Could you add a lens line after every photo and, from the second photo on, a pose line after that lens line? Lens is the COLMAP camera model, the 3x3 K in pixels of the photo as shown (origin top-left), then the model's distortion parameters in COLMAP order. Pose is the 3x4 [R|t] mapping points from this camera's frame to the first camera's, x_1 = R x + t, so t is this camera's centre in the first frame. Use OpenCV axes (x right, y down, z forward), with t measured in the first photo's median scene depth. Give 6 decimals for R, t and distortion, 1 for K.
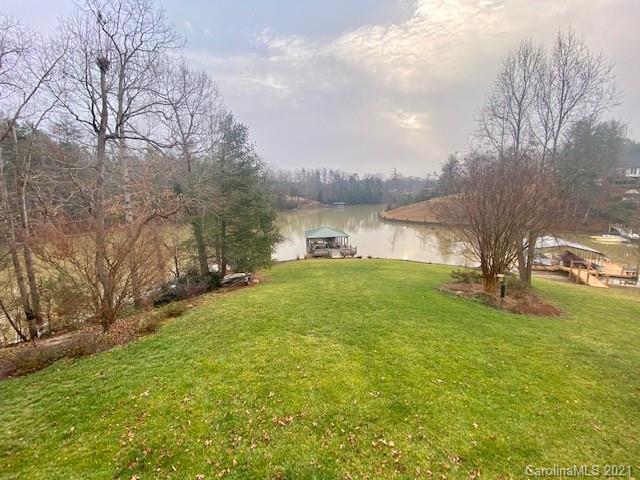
lens RADIAL K [[253.9, 0, 320.0], [0, 253.9, 240.0], [0, 0, 1]] dist [0.000719, -0.000011]
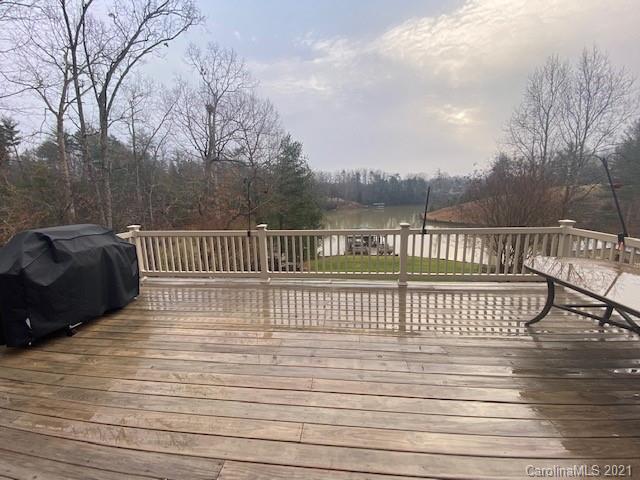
lens RADIAL K [[254.6, 0, 320.0], [0, 254.6, 240.0], [0, 0, 1]] dist [0.040862, -0.000012]
pose [[0.988478, 0.021265, -0.149864, 0.000101], [-0.021833, 0.999759, -0.002146, 0.003342], [0.149782, 0.005393, 0.988704, -0.028892]]
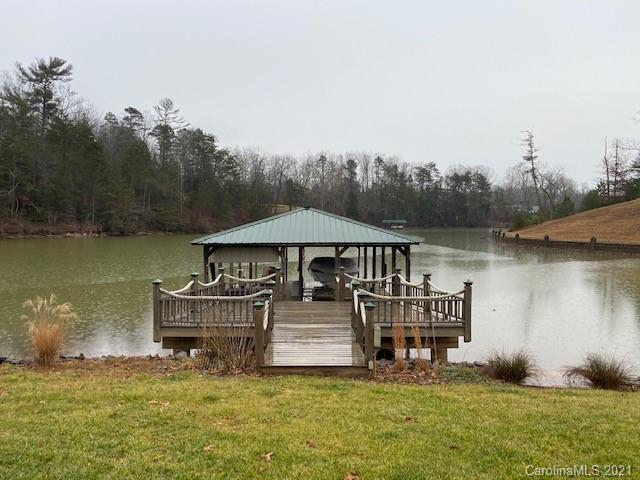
lens RADIAL K [[485.4, 0, 320.0], [0, 485.4, 240.0], [0, 0, 1]] dist [-0.000383, -0.000413]
pose [[0.996144, 0.029568, -0.082600, 0.020903], [-0.040563, 0.990045, -0.134783, 0.010179], [0.077792, 0.137613, 0.987426, 0.183551]]
